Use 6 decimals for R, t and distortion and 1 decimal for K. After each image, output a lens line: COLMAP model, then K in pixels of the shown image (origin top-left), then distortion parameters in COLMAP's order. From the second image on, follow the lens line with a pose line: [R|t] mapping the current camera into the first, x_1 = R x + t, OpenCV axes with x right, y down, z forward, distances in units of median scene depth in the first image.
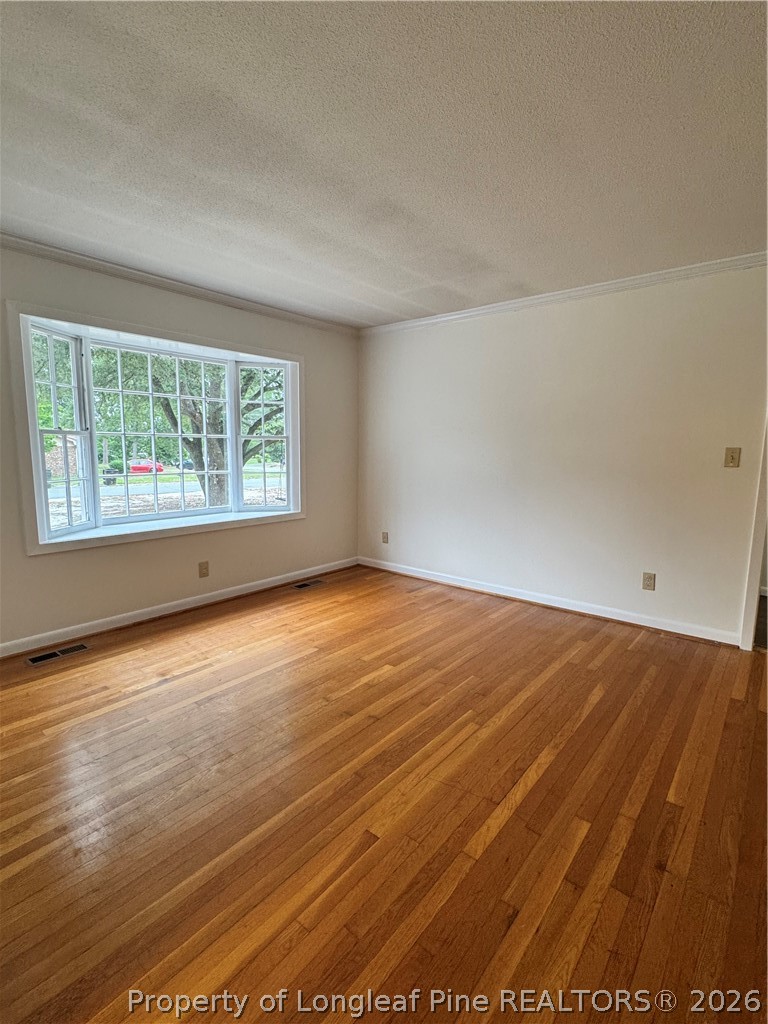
lens RADIAL K [[485.1, 0, 377.6], [0, 485.1, 510.2], [0, 0, 1]] dist [-0.003022, 0.001026]
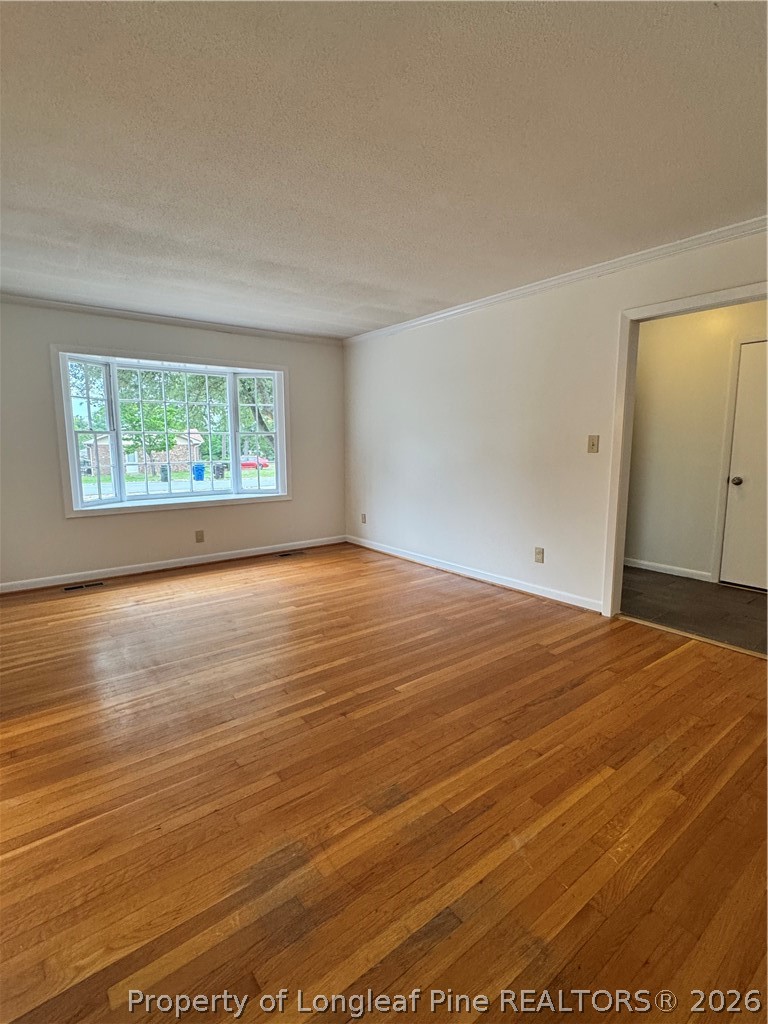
lens RADIAL K [[498.4, 0, 383.7], [0, 498.4, 510.9], [0, 0, 1]] dist [0.000409, -0.001586]
pose [[0.975575, 0.016972, -0.219010, 0.471600], [-0.015608, 0.999847, 0.007955, 0.041163], [0.219112, -0.004343, 0.975690, -0.219790]]
